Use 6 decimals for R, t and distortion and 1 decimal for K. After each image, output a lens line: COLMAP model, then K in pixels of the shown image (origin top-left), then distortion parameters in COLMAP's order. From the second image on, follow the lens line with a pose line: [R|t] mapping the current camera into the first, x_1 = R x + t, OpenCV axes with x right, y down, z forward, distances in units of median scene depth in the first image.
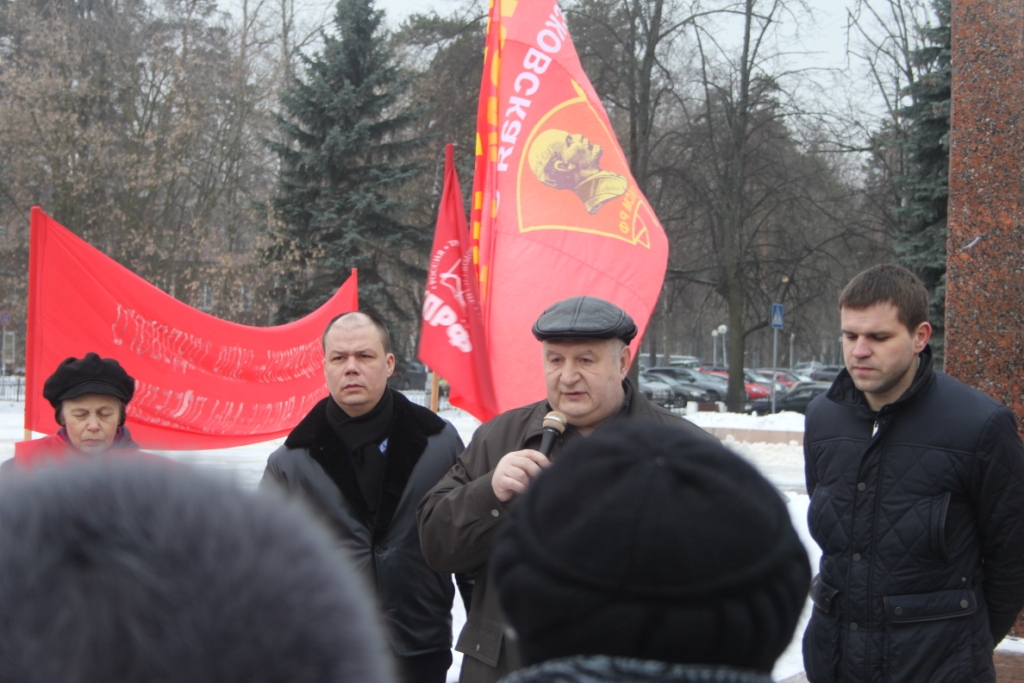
lens RADIAL K [[2251.7, 0, 512.0], [0, 2251.7, 341.5], [0, 0, 1]] dist [0.050276, 0.320169]
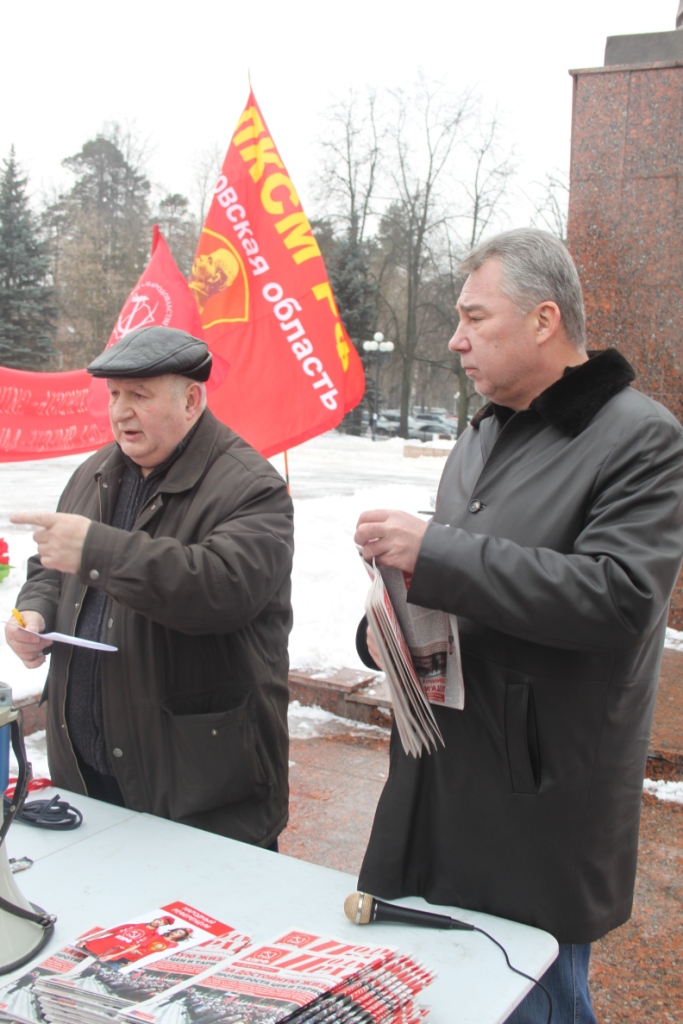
lens RADIAL K [[1207.0, 0, 341.5], [0, 1207.0, 512.0], [0, 0, 1]] dist [-0.035870, -0.033821]
pose [[0.999681, 0.025214, -0.001563, 0.069105], [-0.024956, 0.995264, 0.093953, 0.004082], [0.003925, -0.093884, 0.995575, 0.291447]]
